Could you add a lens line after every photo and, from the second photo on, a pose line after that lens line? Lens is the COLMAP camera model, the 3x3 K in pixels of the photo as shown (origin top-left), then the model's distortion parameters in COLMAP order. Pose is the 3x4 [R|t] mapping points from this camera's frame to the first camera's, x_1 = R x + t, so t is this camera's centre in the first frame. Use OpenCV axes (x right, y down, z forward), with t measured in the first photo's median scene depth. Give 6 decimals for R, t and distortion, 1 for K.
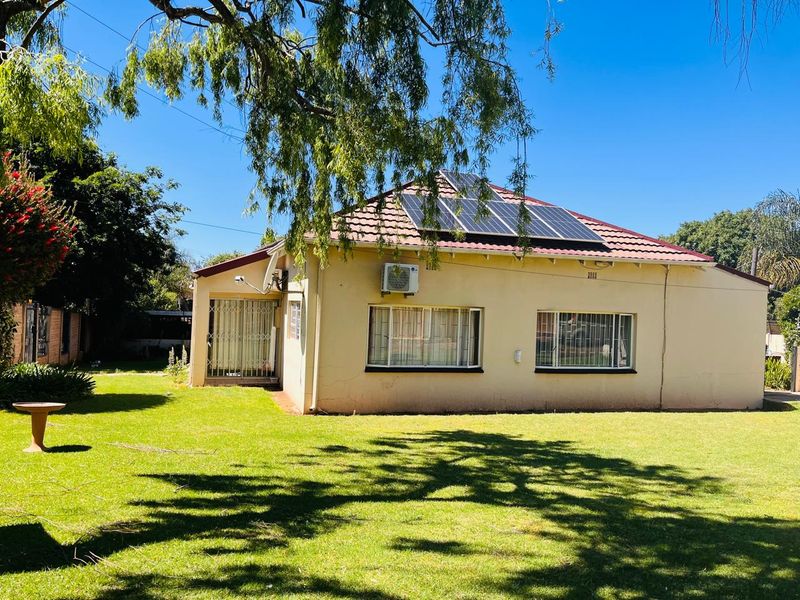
lens RADIAL K [[606.8, 0, 400.0], [0, 606.8, 300.0], [0, 0, 1]] dist [0.008752, -0.003048]
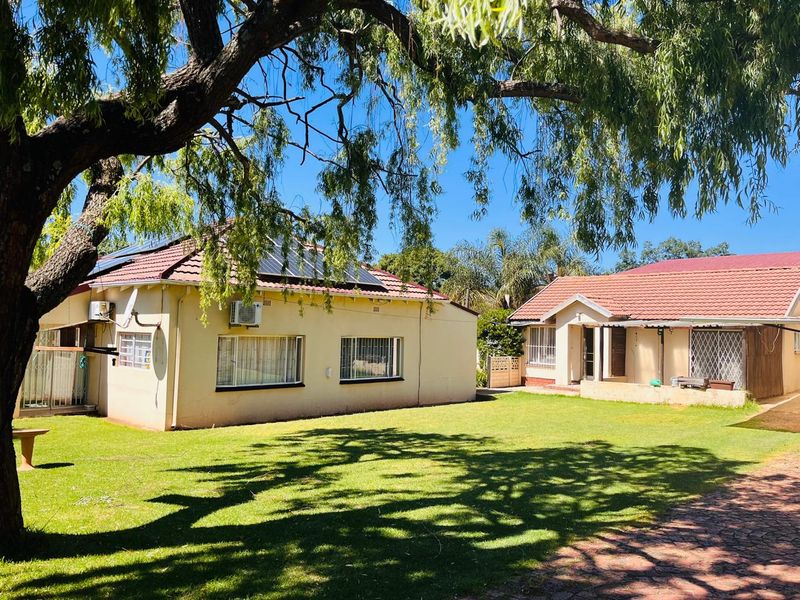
lens RADIAL K [[606.8, 0, 400.0], [0, 606.8, 300.0], [0, 0, 1]] dist [0.008752, -0.003048]
pose [[0.879263, 0.008390, 0.476262, -0.292045], [0.005291, 0.999611, -0.027378, -0.025917], [-0.476306, 0.026592, 0.878877, -0.218896]]
